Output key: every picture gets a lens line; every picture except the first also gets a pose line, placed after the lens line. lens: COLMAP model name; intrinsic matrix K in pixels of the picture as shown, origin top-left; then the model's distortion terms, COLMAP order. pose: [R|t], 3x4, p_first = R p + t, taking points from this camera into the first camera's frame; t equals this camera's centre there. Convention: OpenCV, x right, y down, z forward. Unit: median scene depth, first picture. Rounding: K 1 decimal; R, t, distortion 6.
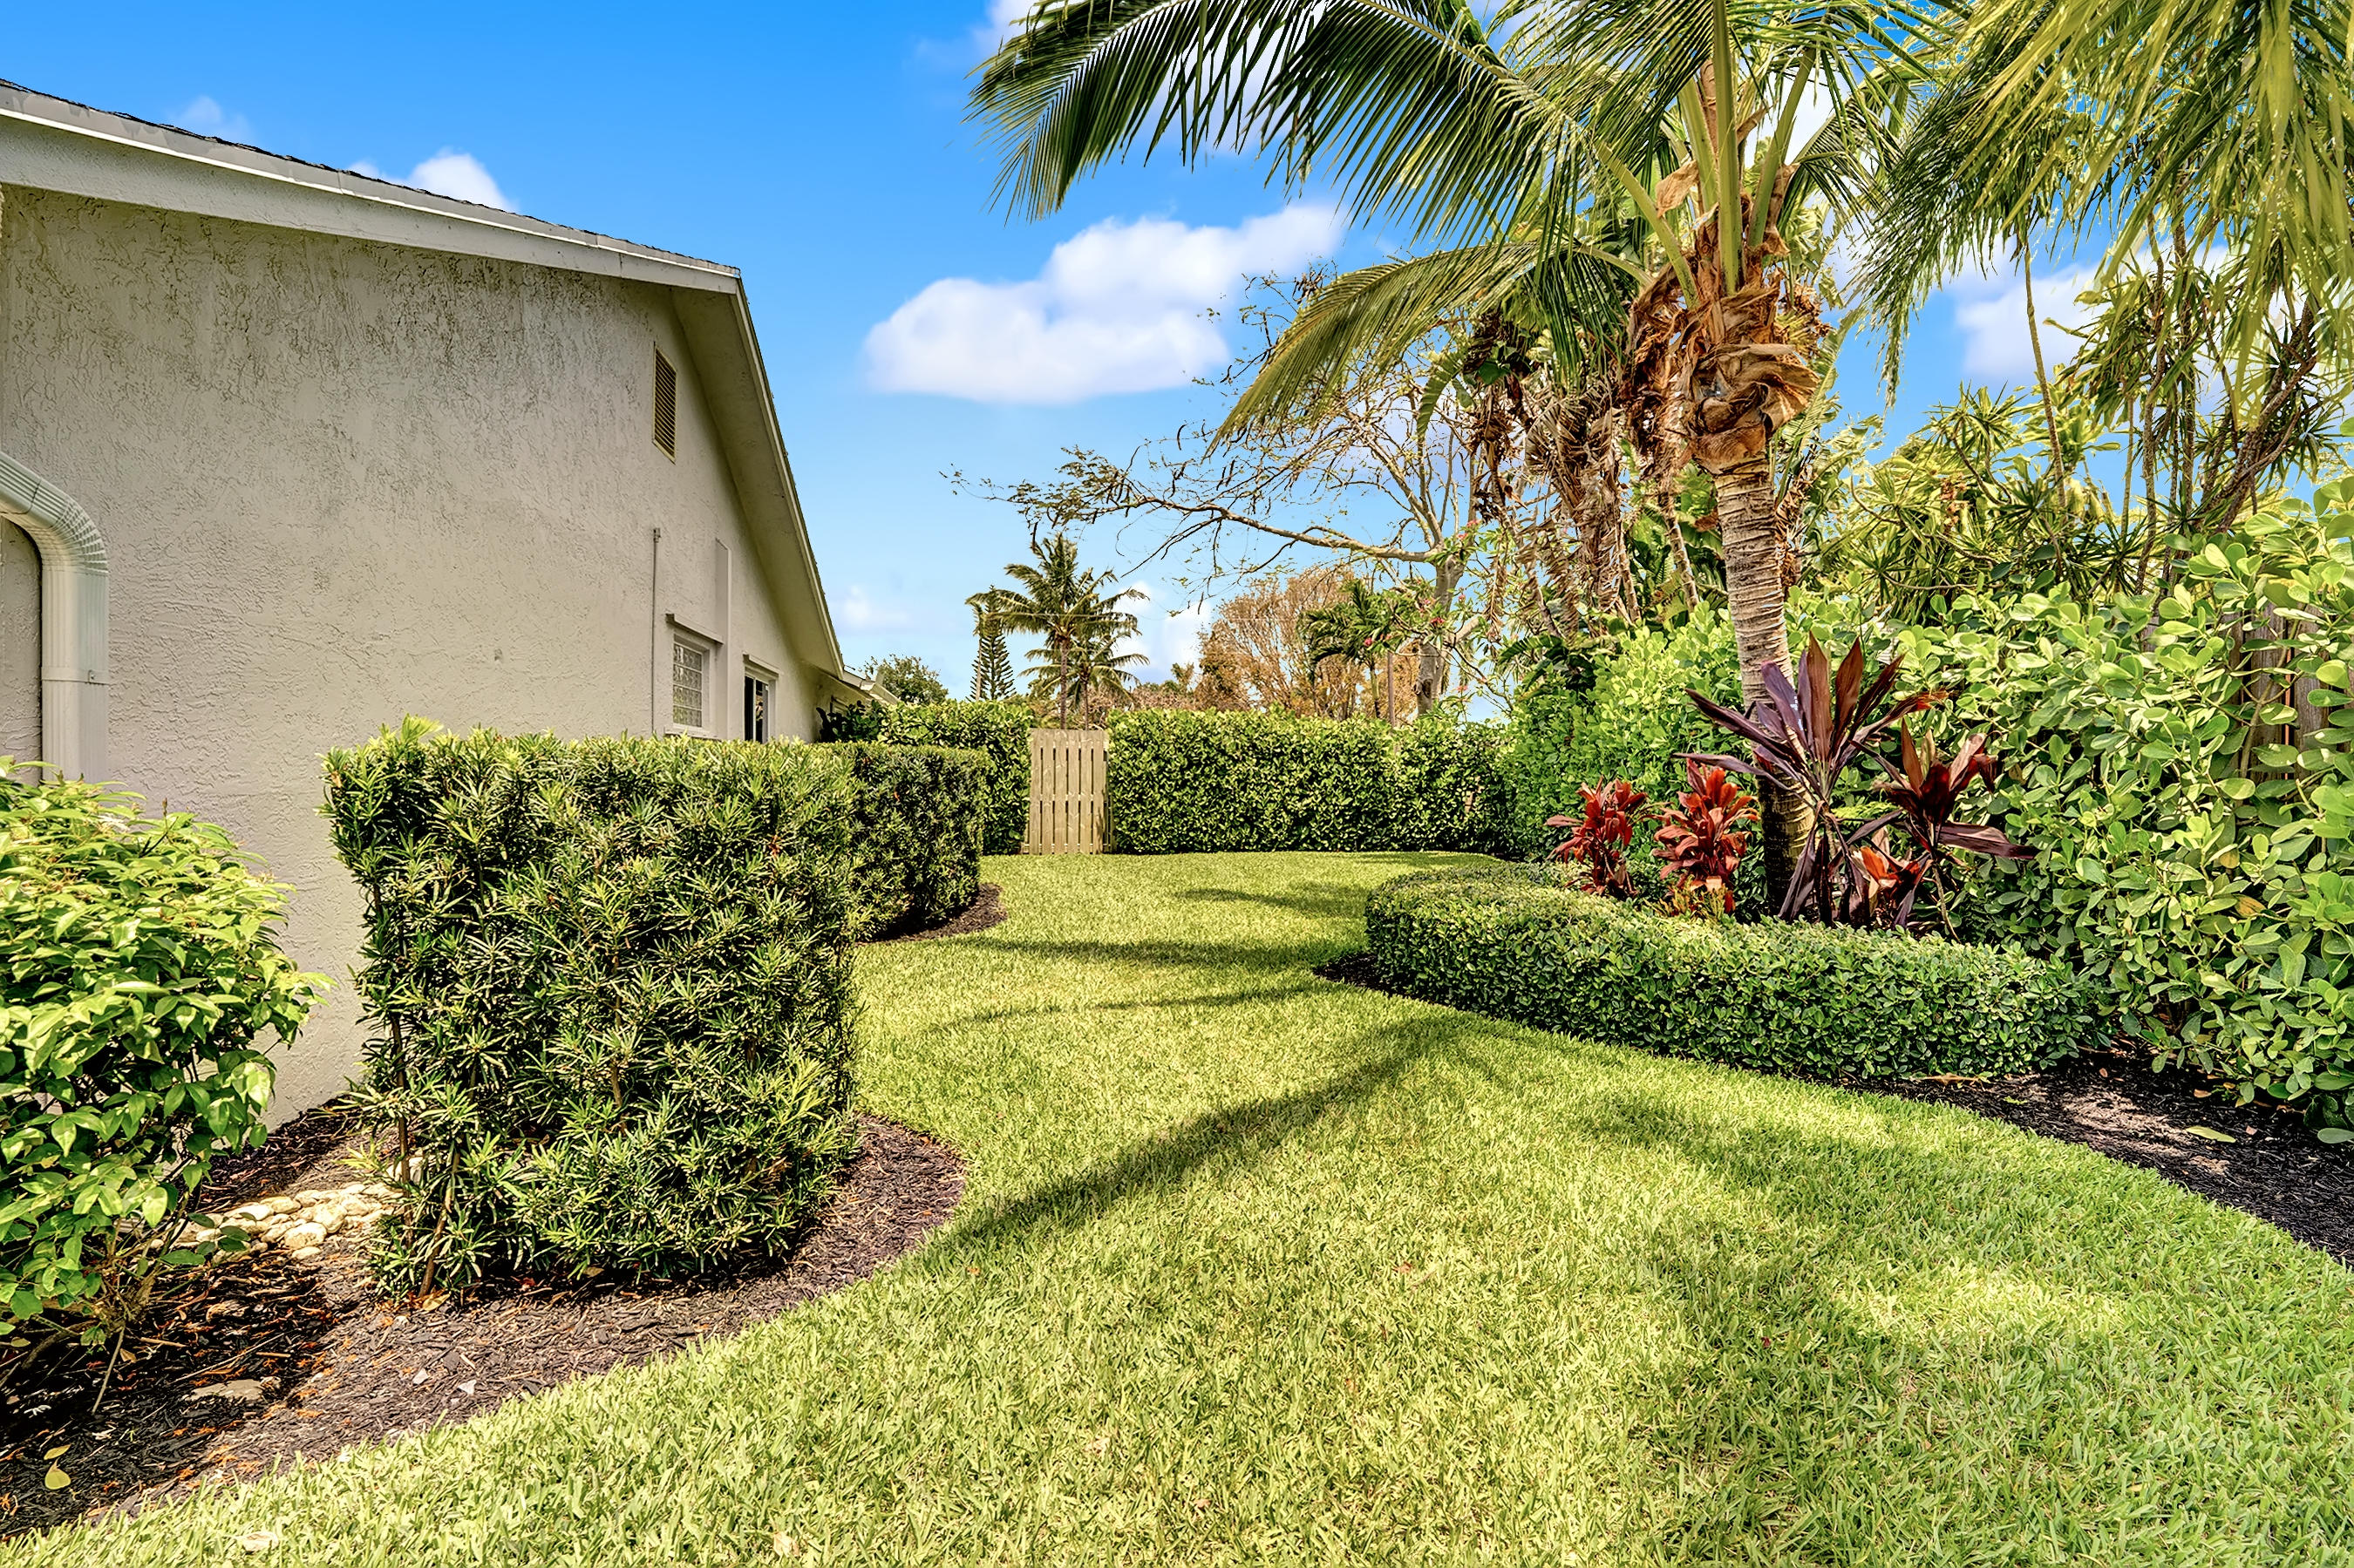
lens RADIAL K [[976.4, 0, 1184.8], [0, 976.4, 789.3], [0, 0, 1]] dist [-0.029922, 0.004198]
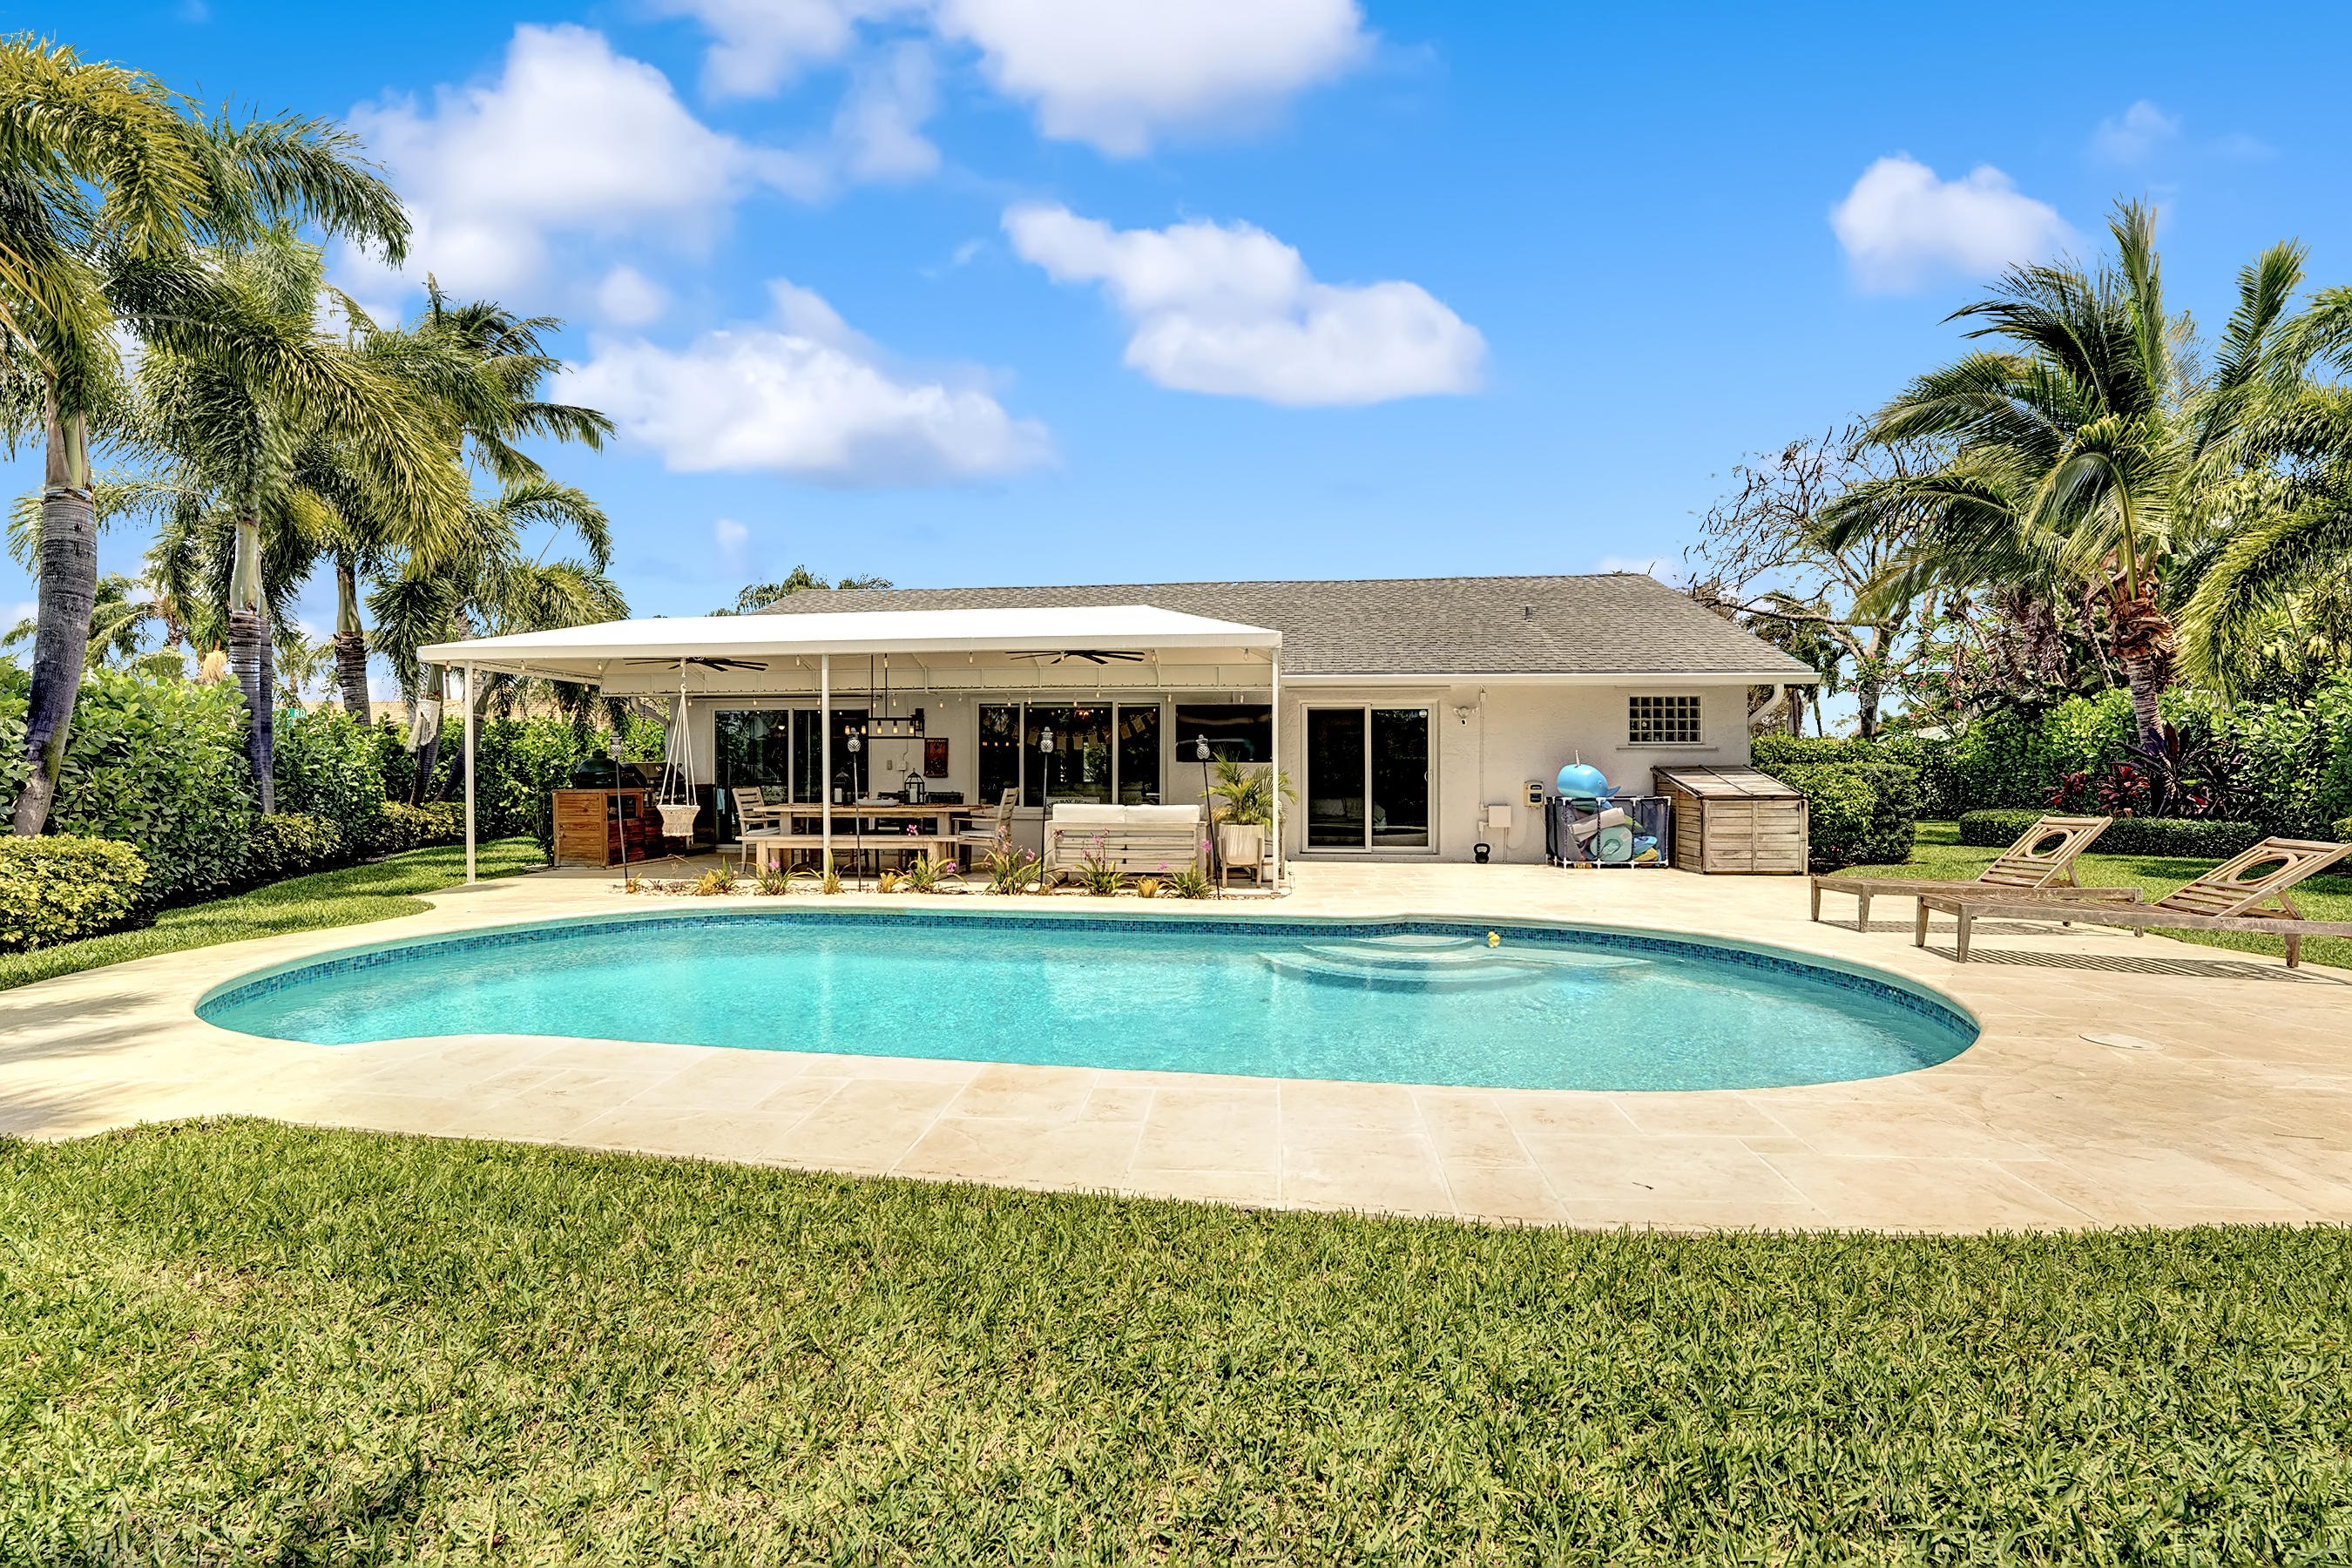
lens RADIAL K [[975.8, 0, 1181.0], [0, 975.8, 782.3], [0, 0, 1]] dist [-0.029922, 0.004198]
pose [[0.963076, -0.002181, -0.269221, -0.488967], [-0.000803, 0.999939, -0.010975, 0.018984], [0.269228, 0.010786, 0.963016, -0.865659]]
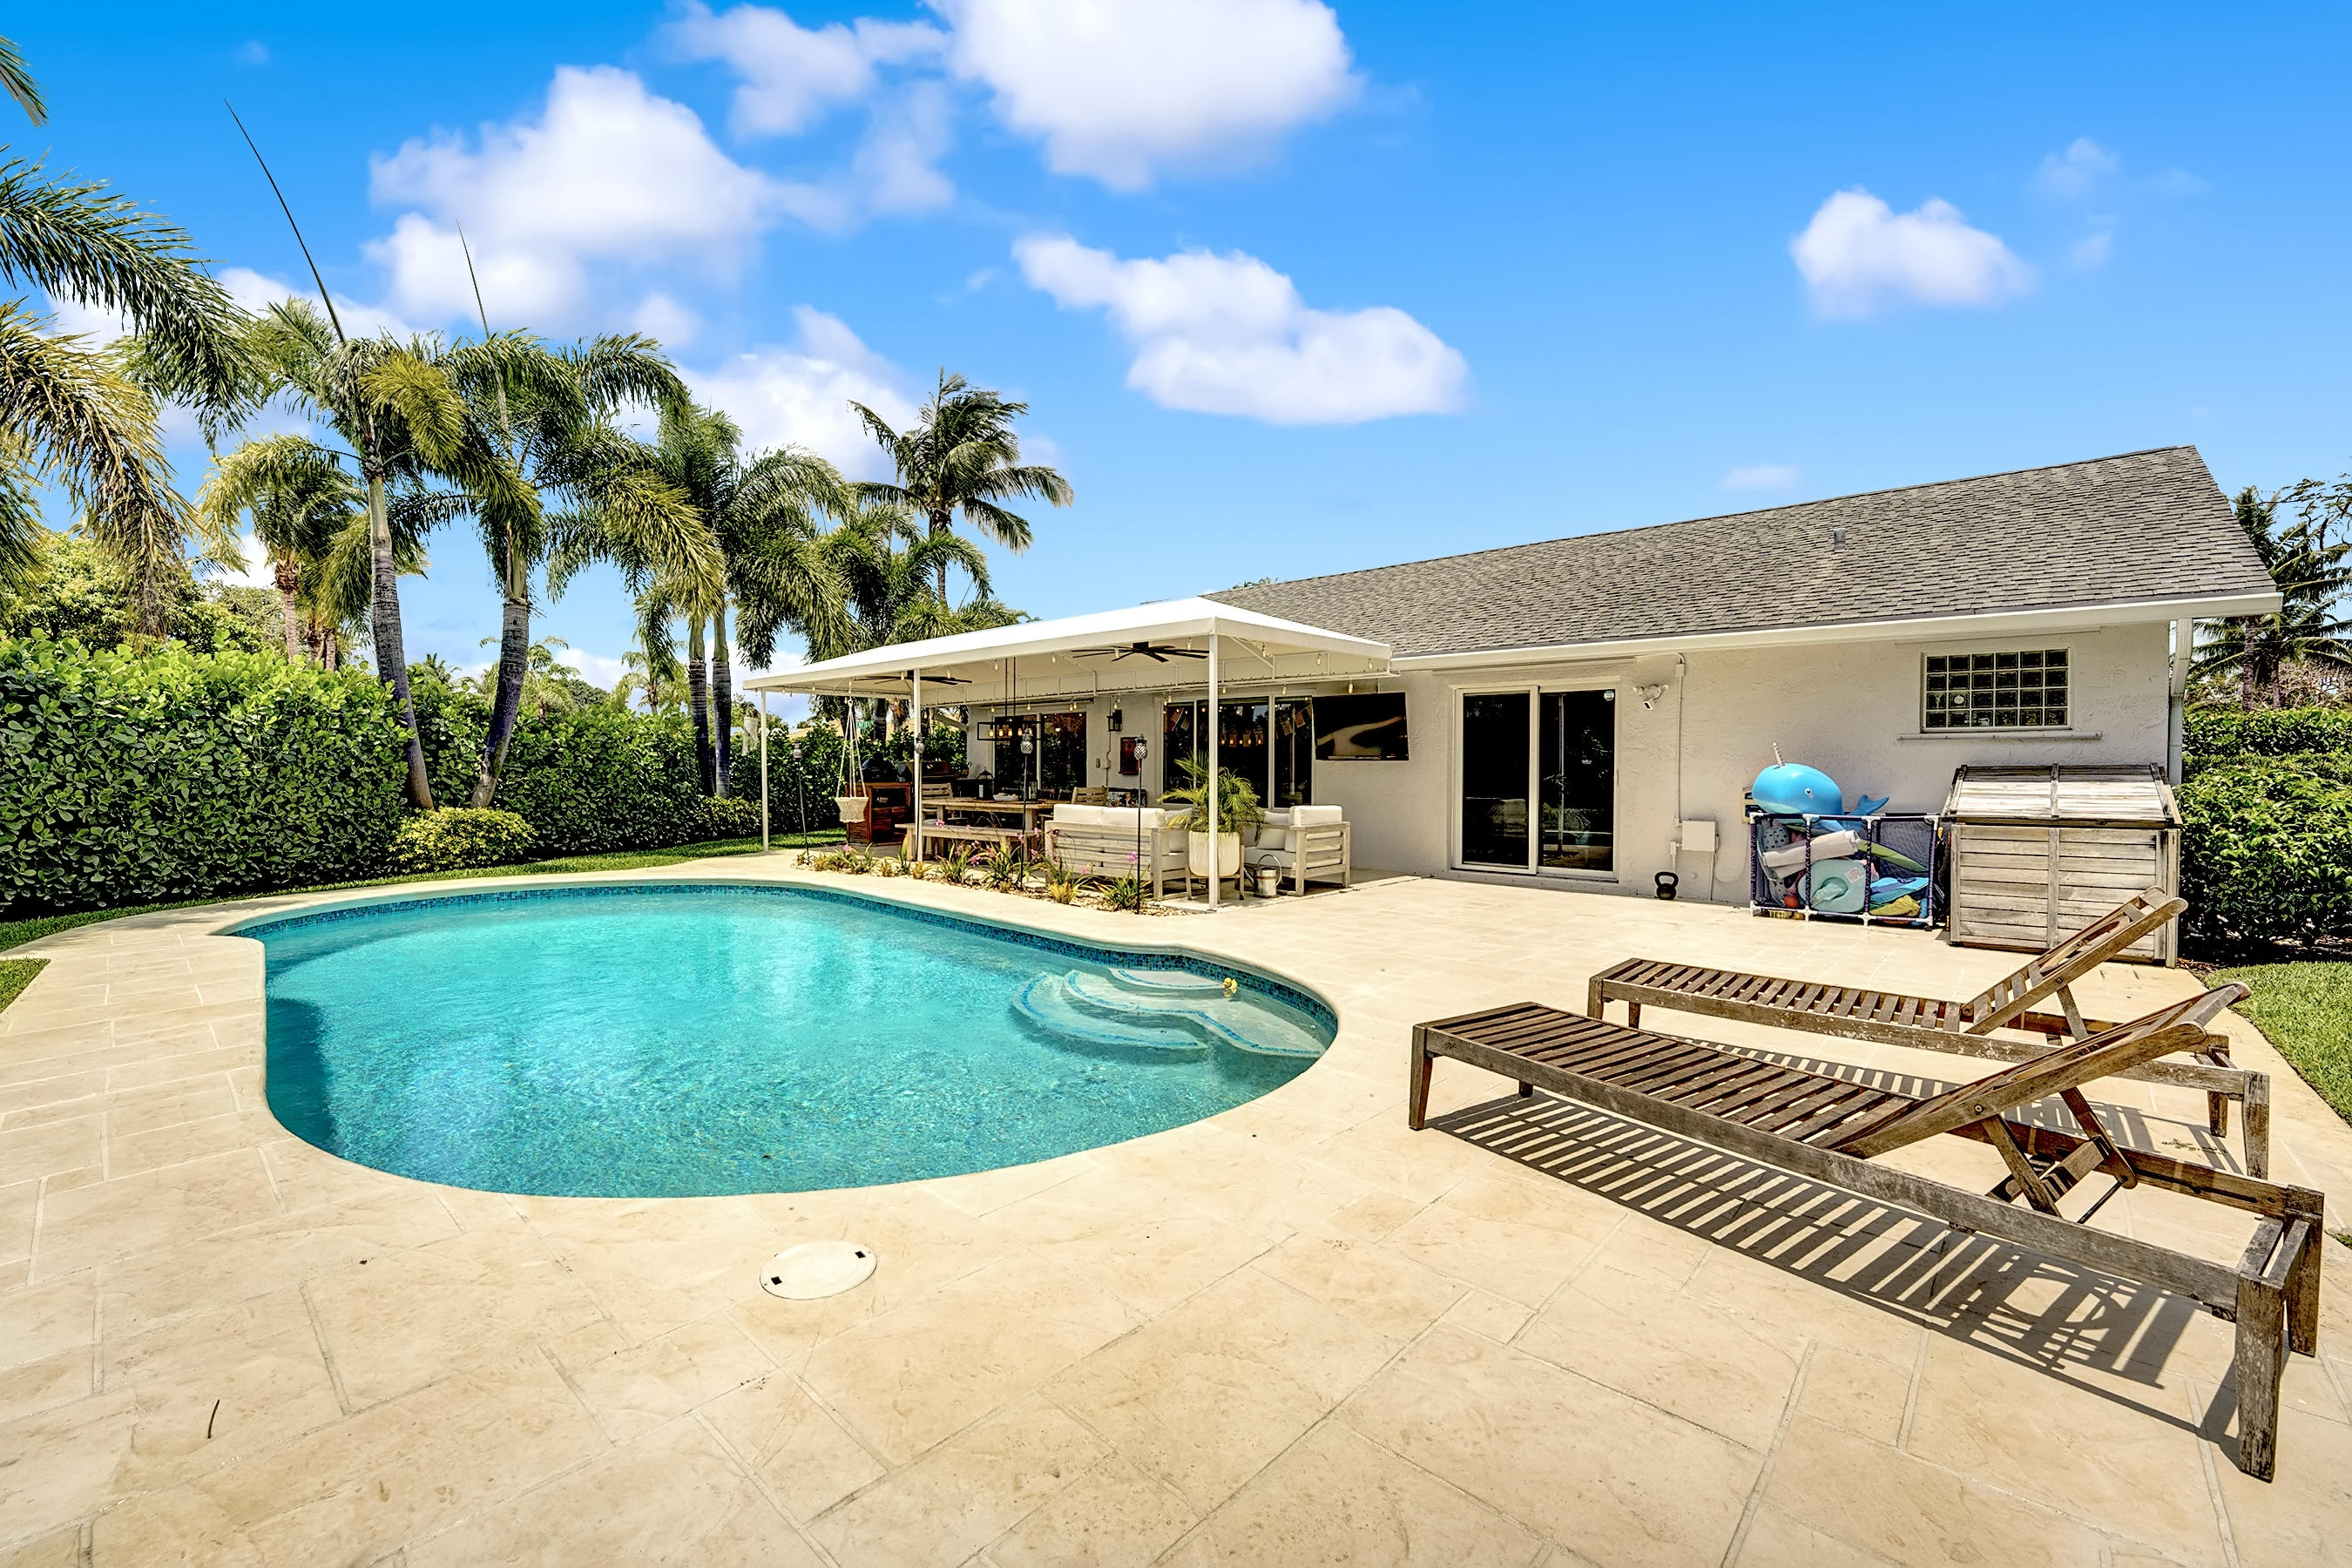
lens RADIAL K [[975.8, 0, 1189.6], [0, 975.8, 782.5], [0, 0, 1]] dist [-0.029922, 0.004198]
pose [[0.612518, 0.010548, -0.790386, -0.126562], [-0.013980, 0.999899, 0.002510, 0.007712], [0.790333, 0.009513, 0.612604, -0.563703]]
